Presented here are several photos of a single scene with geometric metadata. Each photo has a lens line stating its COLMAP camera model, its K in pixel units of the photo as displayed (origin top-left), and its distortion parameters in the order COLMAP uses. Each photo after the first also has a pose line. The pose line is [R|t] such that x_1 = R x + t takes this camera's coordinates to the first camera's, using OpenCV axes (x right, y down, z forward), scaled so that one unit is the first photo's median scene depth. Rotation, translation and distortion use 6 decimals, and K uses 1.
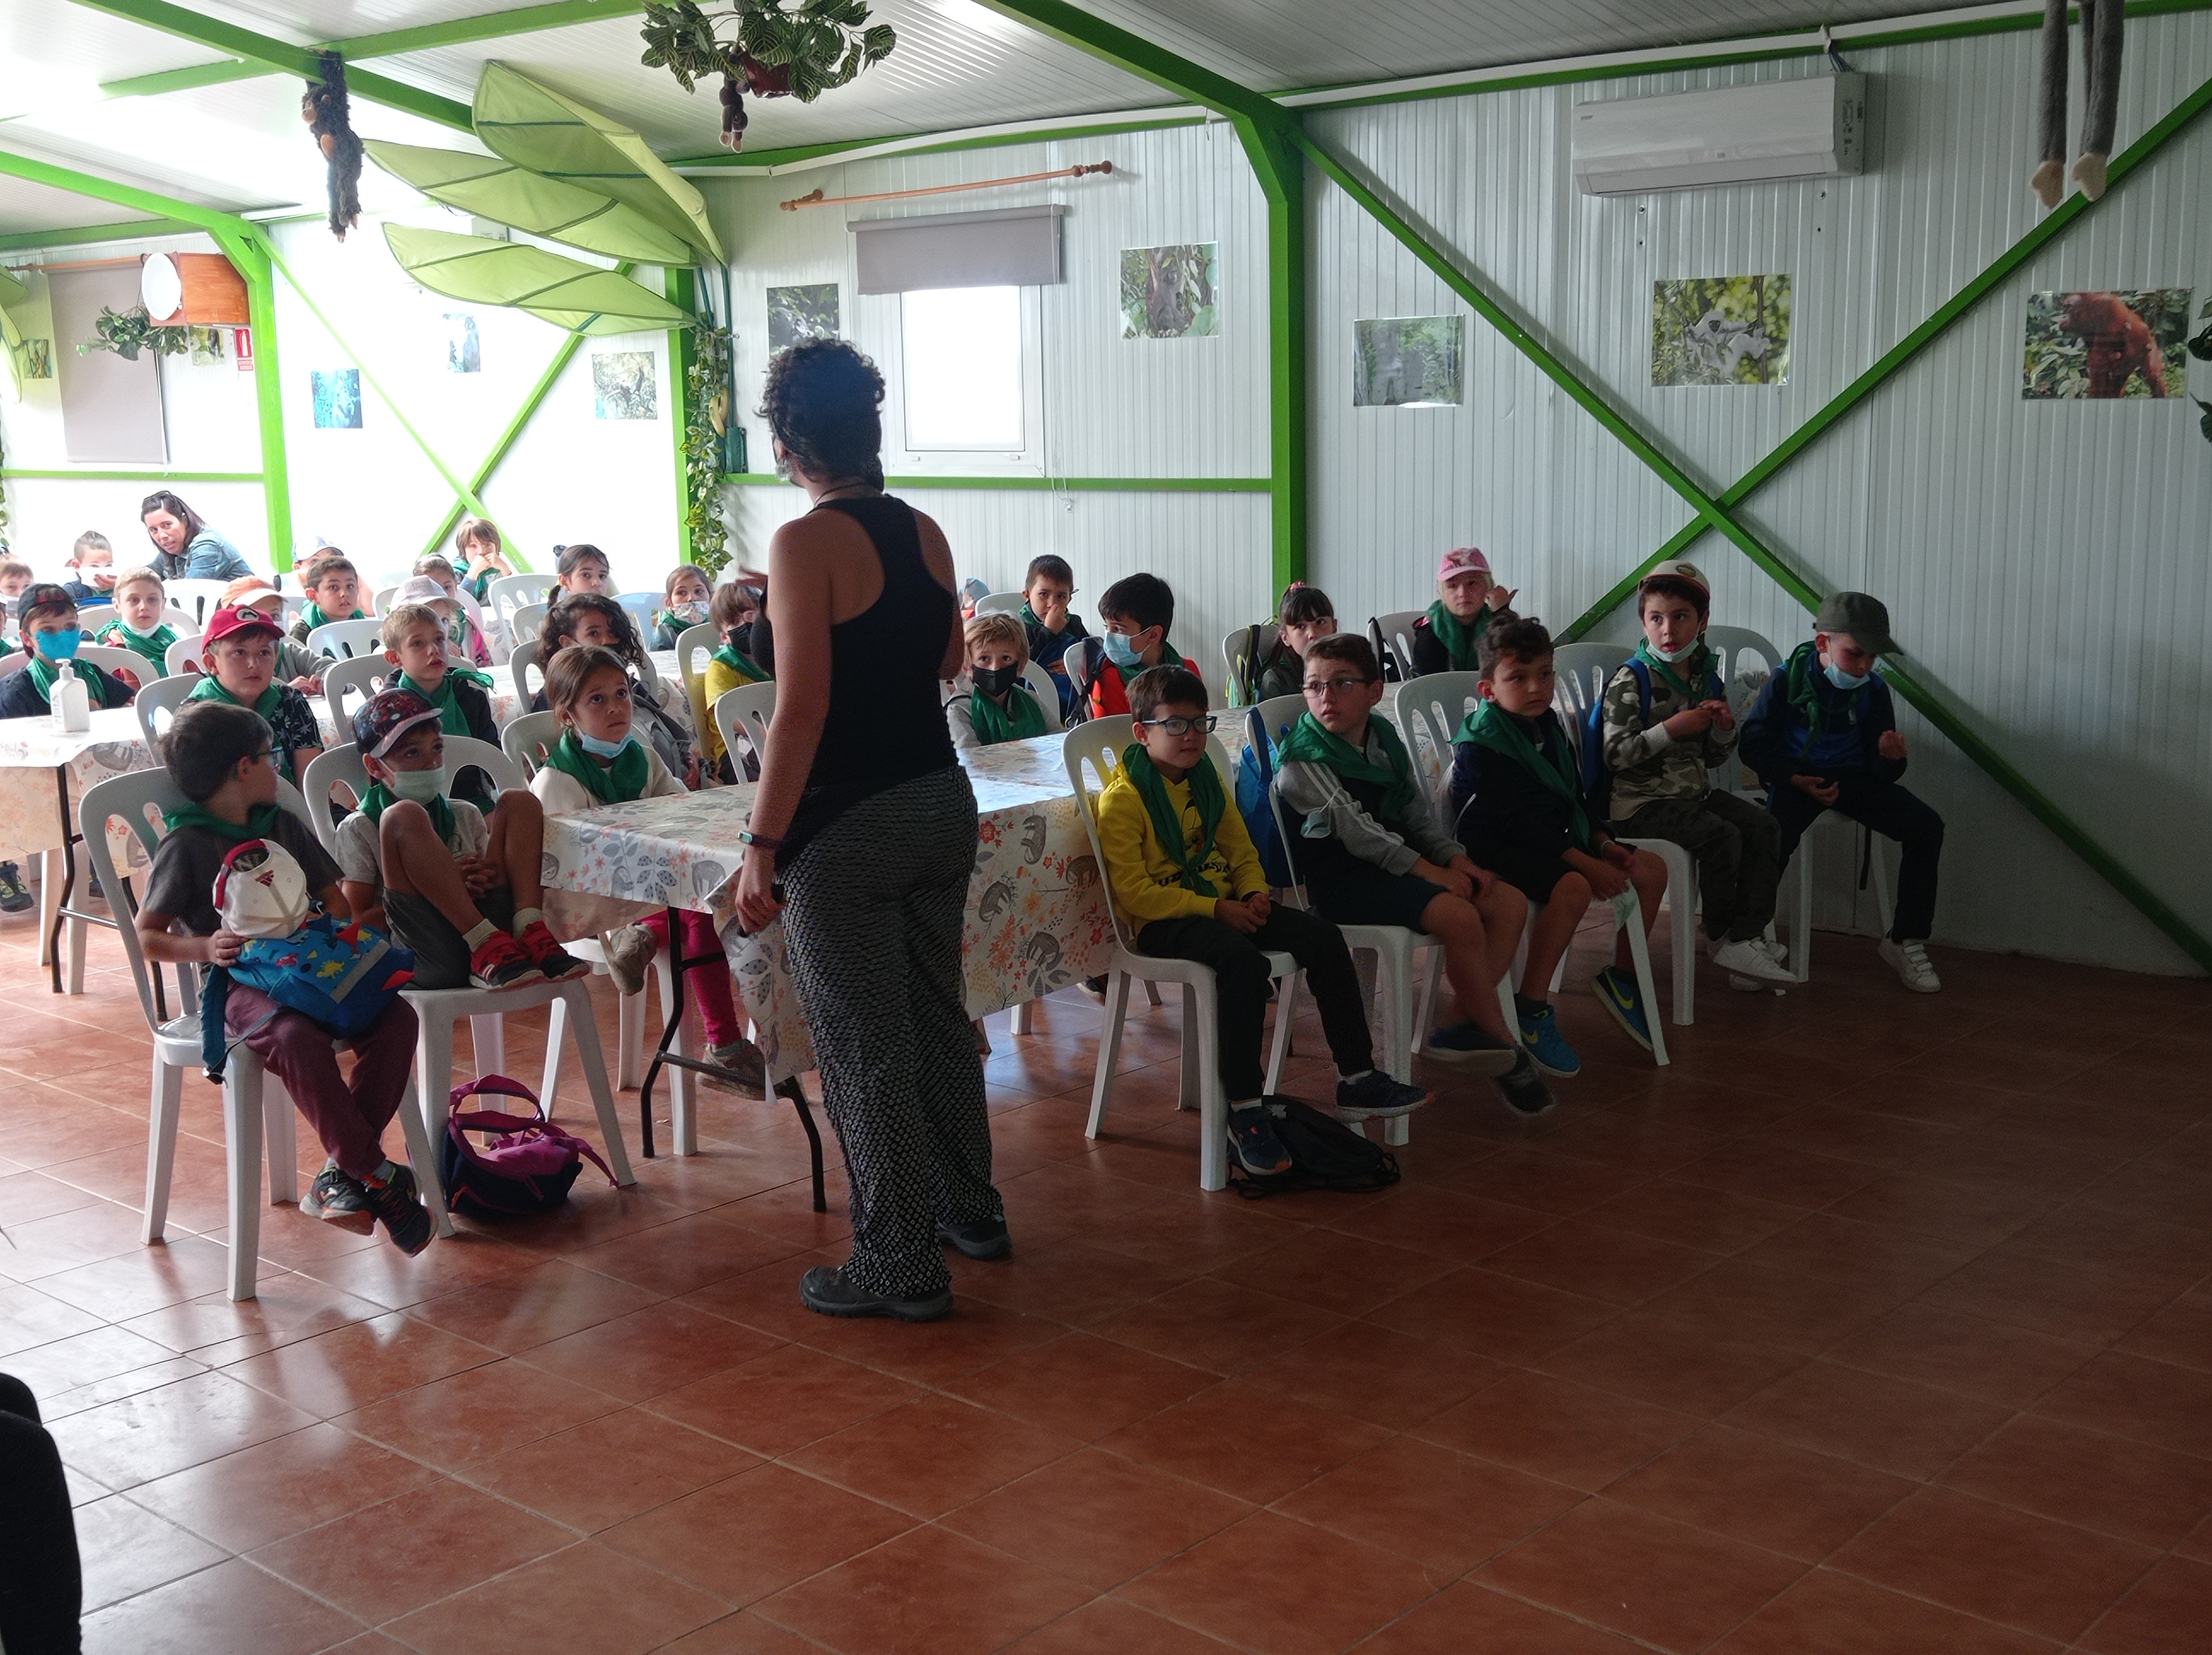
lens RADIAL K [[2532.8, 0, 1188.1], [0, 2532.8, 828.5], [0, 0, 1]] dist [0.136489, -0.255878]
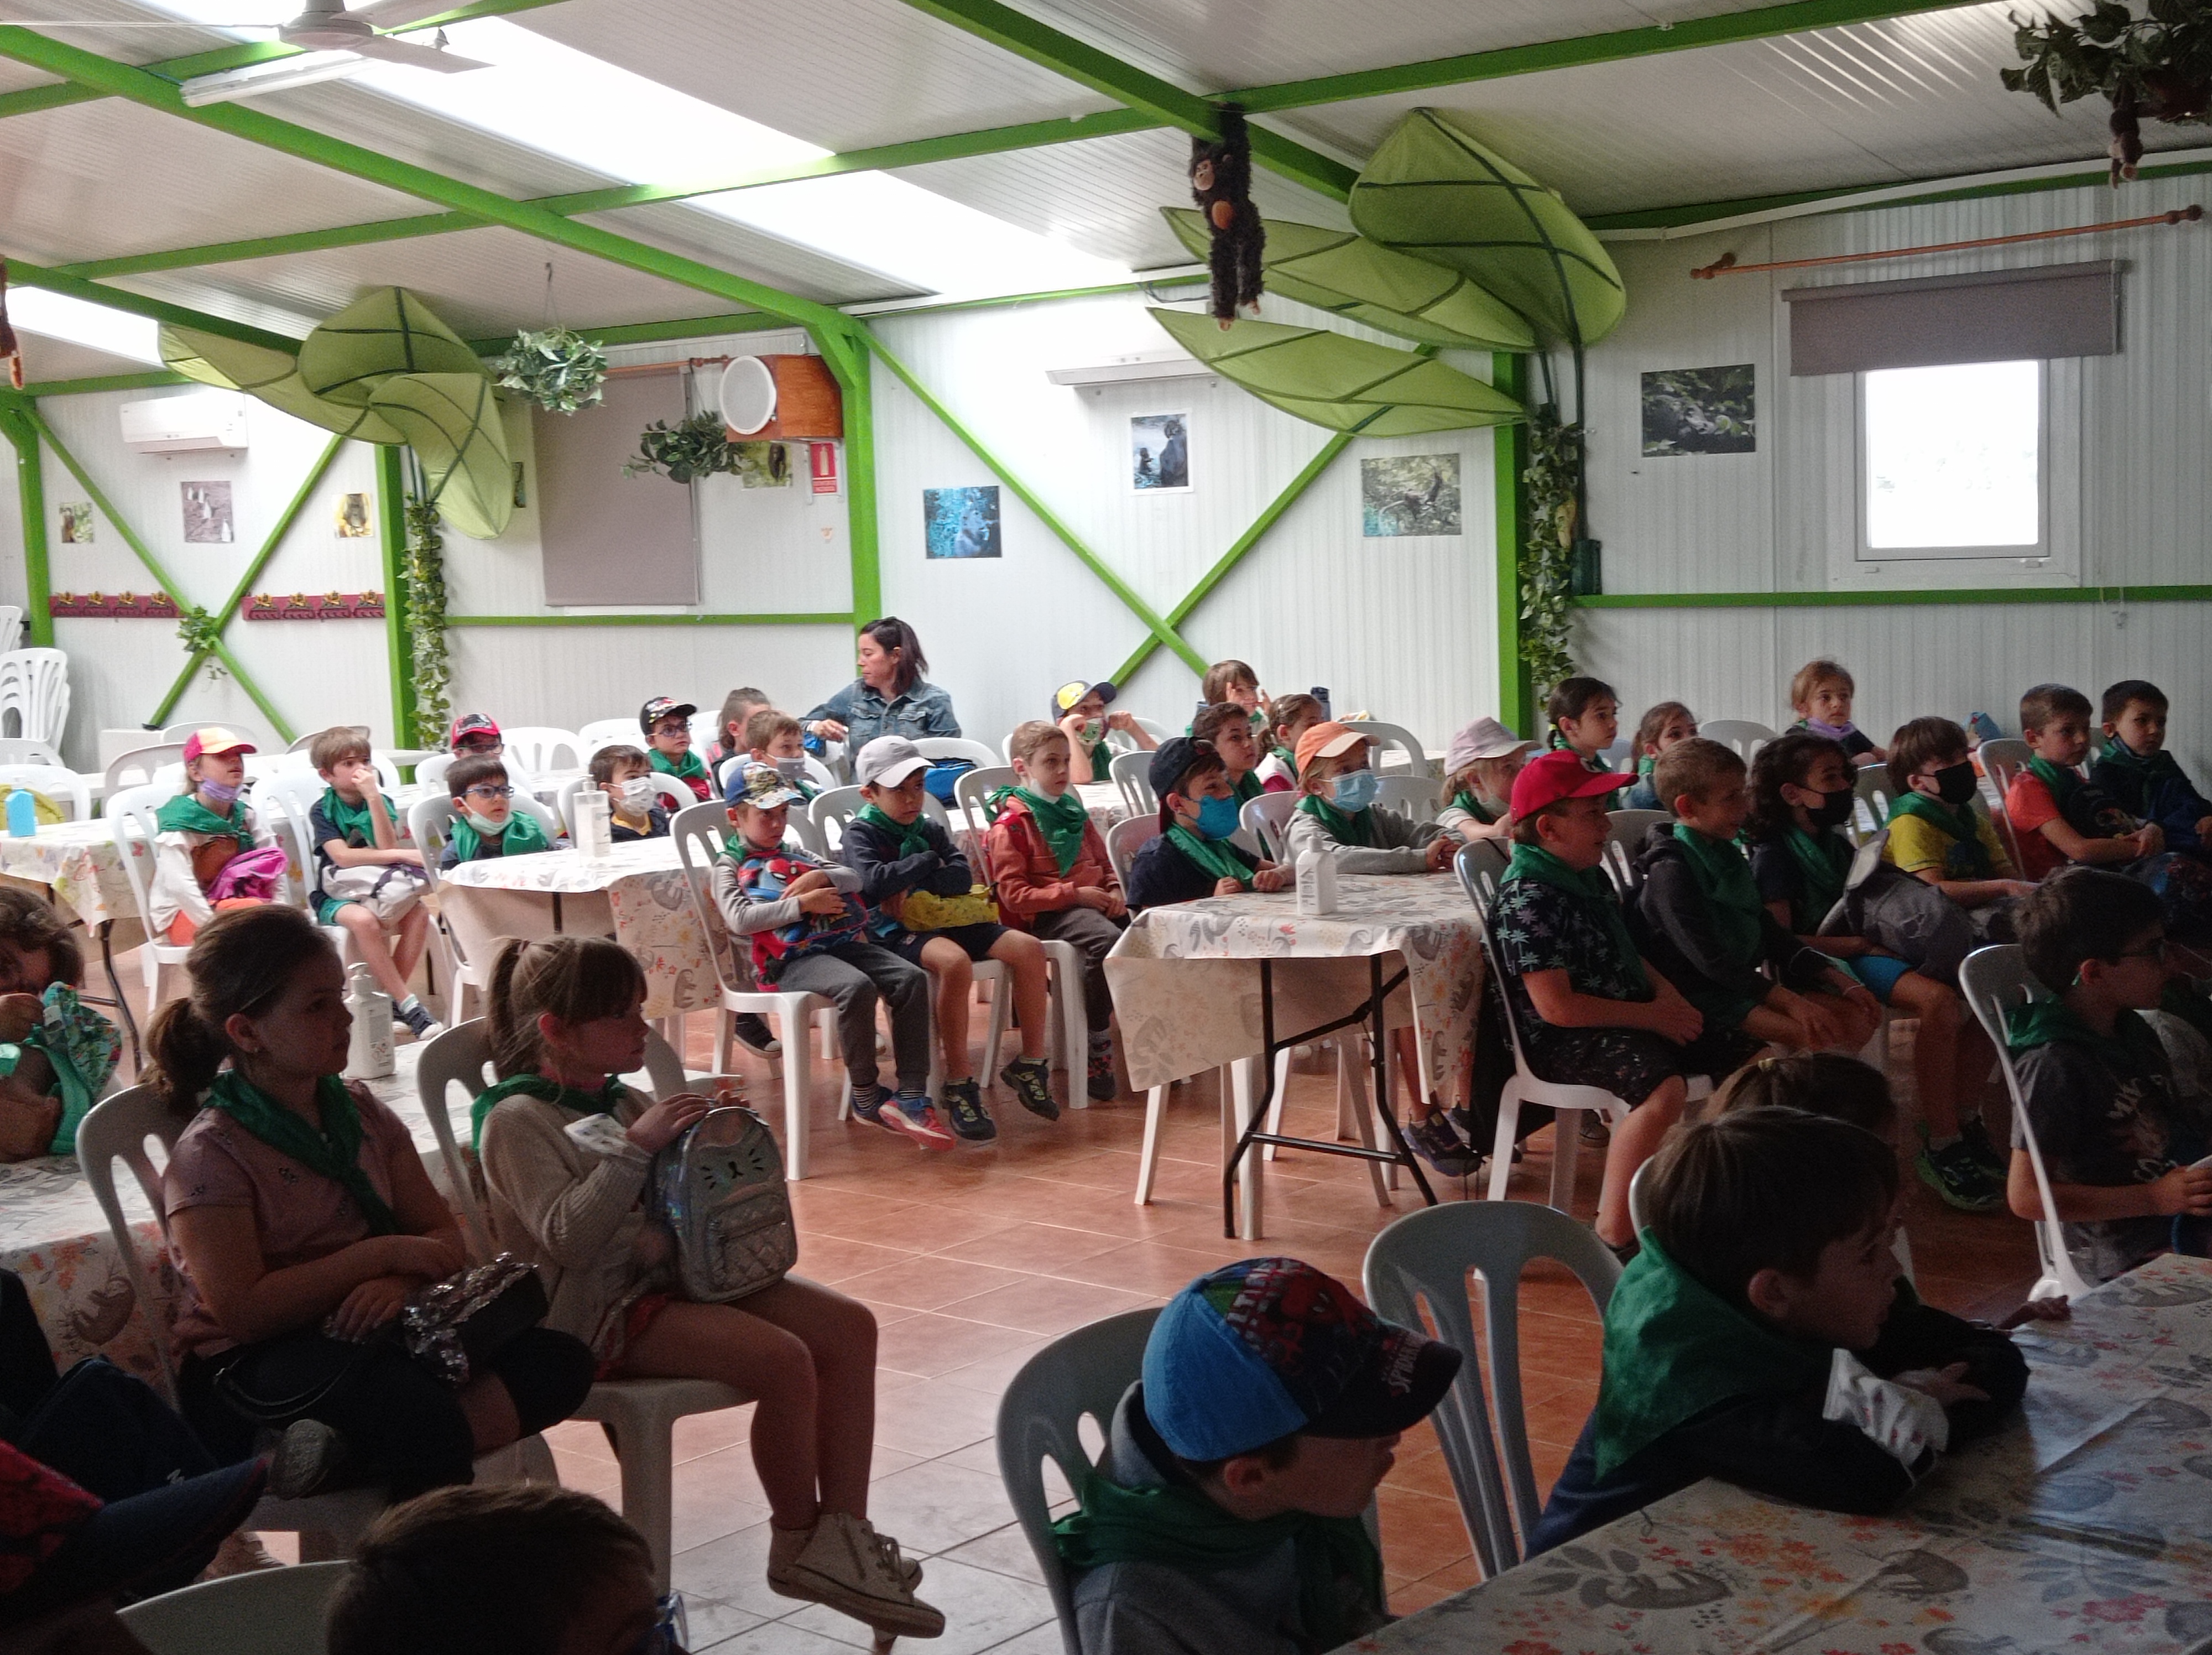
lens RADIAL K [[2981.7, 0, 1106.0], [0, 2981.7, 827.5], [0, 0, 1]] dist [0.135568, -0.314321]
pose [[0.999732, -0.018144, 0.014378, -0.444295], [0.019064, 0.997593, -0.066669, -0.003073], [-0.013134, 0.066925, 0.997672, 0.049177]]
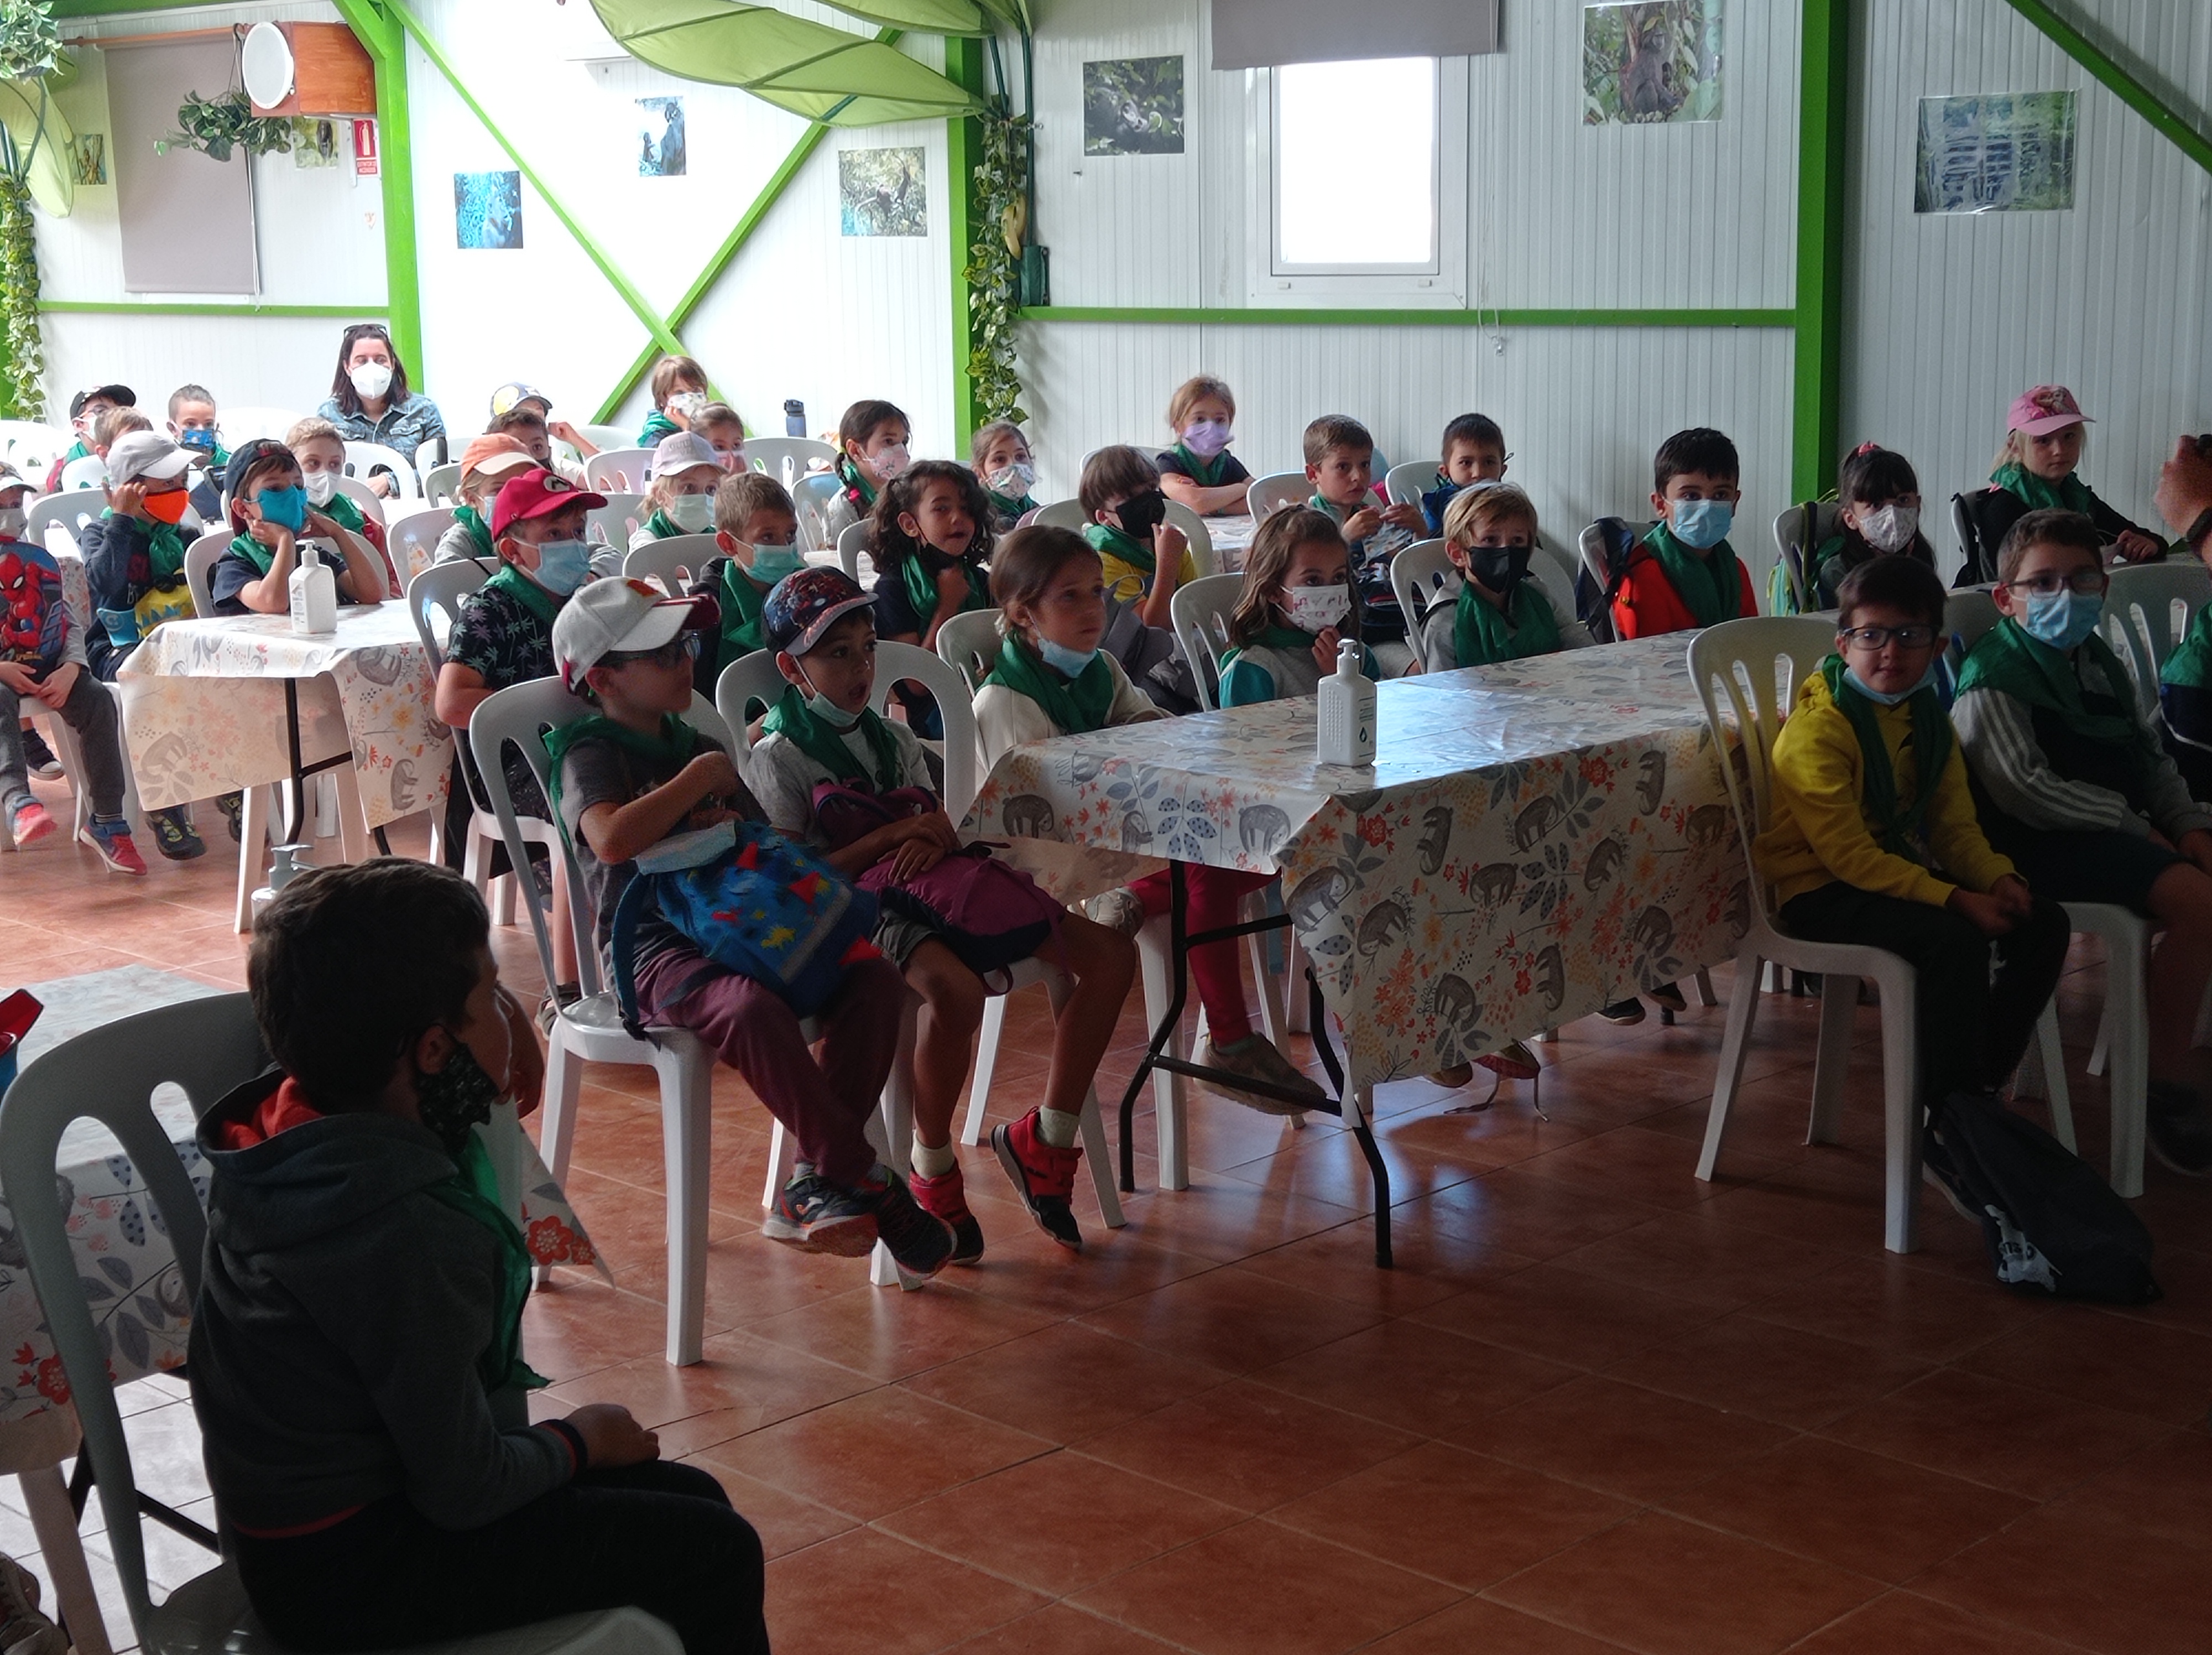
lens RADIAL K [[3287.4, 0, 1179.3], [0, 3287.4, 833.7], [0, 0, 1]] dist [0.185952, -0.699783]
pose [[0.998669, 0.011659, -0.050239, -0.104664], [-0.010858, 0.999810, 0.016190, 0.003516], [0.050418, -0.015623, 0.998606, 0.009288]]
